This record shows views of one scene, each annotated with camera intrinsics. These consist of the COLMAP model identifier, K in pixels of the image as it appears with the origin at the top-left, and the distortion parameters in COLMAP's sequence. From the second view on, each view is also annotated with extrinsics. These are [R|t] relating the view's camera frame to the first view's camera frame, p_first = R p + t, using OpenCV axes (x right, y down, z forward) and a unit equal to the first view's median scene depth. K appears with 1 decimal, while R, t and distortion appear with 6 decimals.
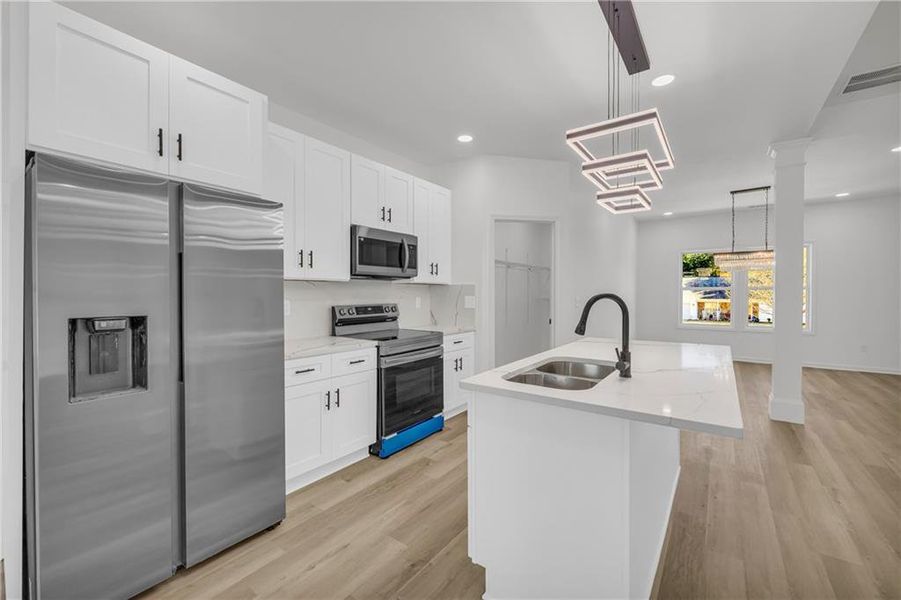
lens RADIAL K [[366.7, 0, 443.9], [0, 366.7, 297.4], [0, 0, 1]] dist [-0.000994, 0.000021]
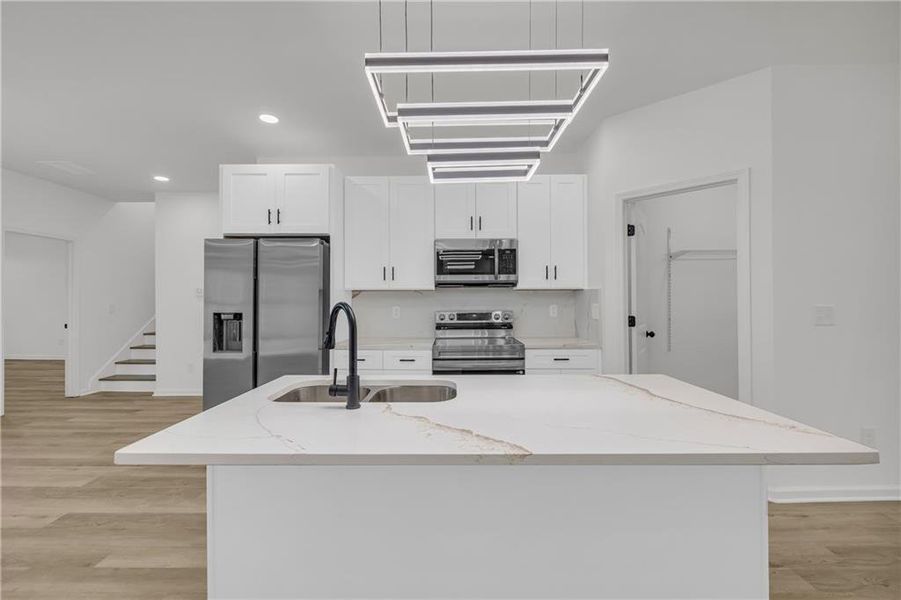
lens RADIAL K [[366.7, 0, 450.9], [0, 366.7, 299.2], [0, 0, 1]] dist [-0.000994, 0.000021]
pose [[0.596880, -0.007961, -0.802291, 0.633665], [-0.005371, 0.999889, -0.013918, -0.000365], [0.802312, 0.012616, 0.596771, 0.349593]]
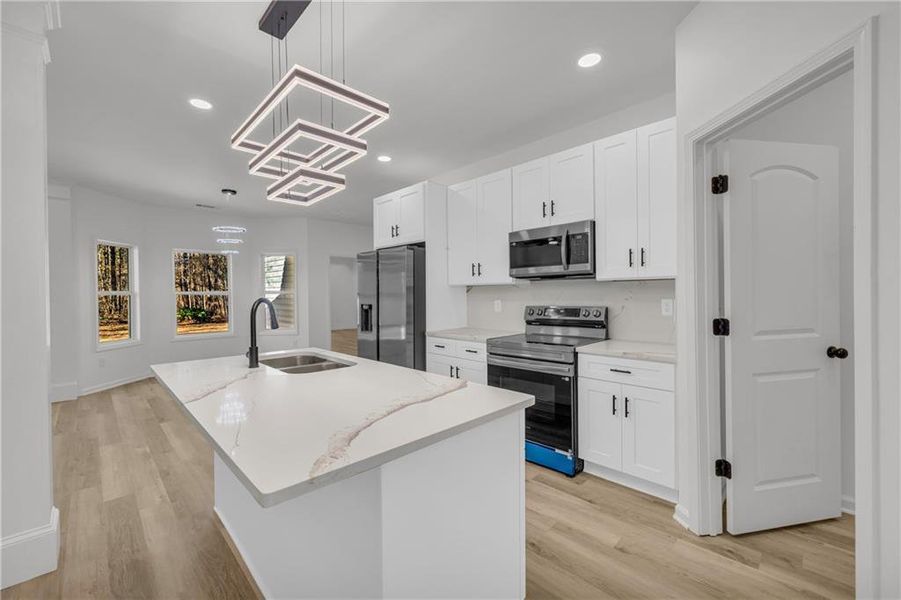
lens RADIAL K [[366.7, 0, 451.4], [0, 366.7, 297.7], [0, 0, 1]] dist [-0.000994, 0.000021]
pose [[-0.138373, 0.003910, -0.990373, 0.808646], [-0.005619, 0.999973, 0.004733, -0.006675], [0.990364, 0.006220, -0.138347, 0.912615]]
